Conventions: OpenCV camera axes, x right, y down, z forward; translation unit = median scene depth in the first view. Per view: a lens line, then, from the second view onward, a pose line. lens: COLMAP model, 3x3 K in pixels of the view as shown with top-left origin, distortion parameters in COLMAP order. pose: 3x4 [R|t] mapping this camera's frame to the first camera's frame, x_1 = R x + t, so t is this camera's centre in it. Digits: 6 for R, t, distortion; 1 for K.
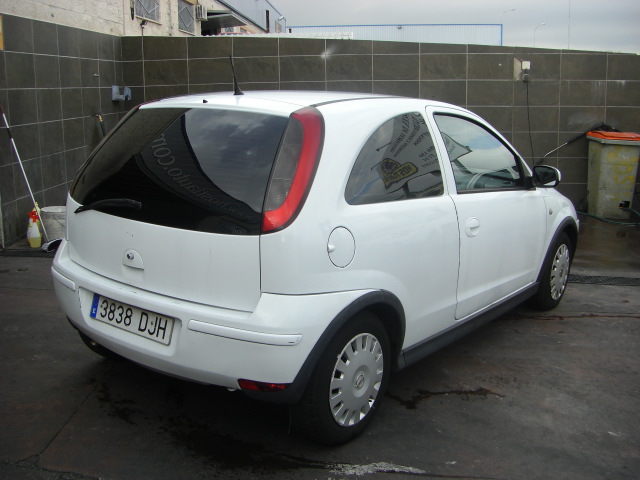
lens RADIAL K [[722.2, 0, 314.8], [0, 722.2, 240.3], [0, 0, 1]] dist [-0.142703, 0.000000]
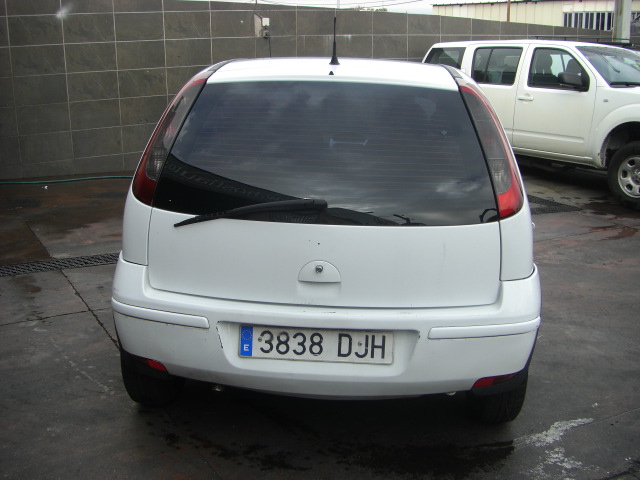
lens RADIAL K [[722.2, 0, 309.6], [0, 722.2, 241.2], [0, 0, 1]] dist [-0.142703, 0.000000]
pose [[0.838463, -0.150516, 0.523760, -0.643792], [0.117893, 0.988440, 0.095325, -0.082125], [-0.532053, -0.018179, 0.846516, 0.299044]]
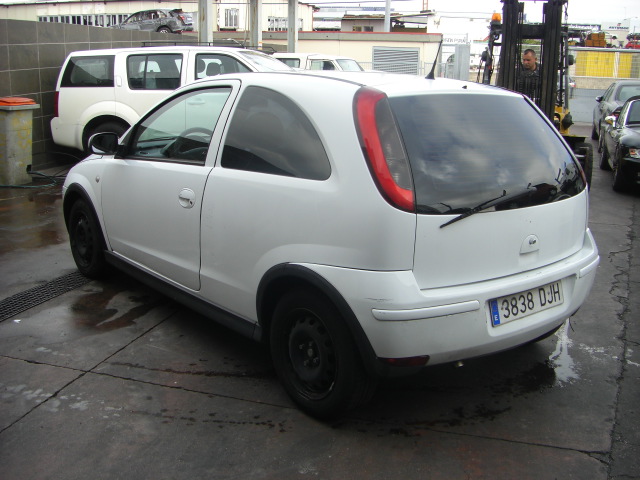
lens RADIAL K [[722.2, 0, 319.6], [0, 722.2, 238.9], [0, 0, 1]] dist [-0.142703, 0.000000]
pose [[0.232728, -0.247754, 0.940455, -1.211633], [0.186639, 0.960411, 0.206825, -0.235187], [-0.954465, 0.127391, 0.269755, 0.951317]]
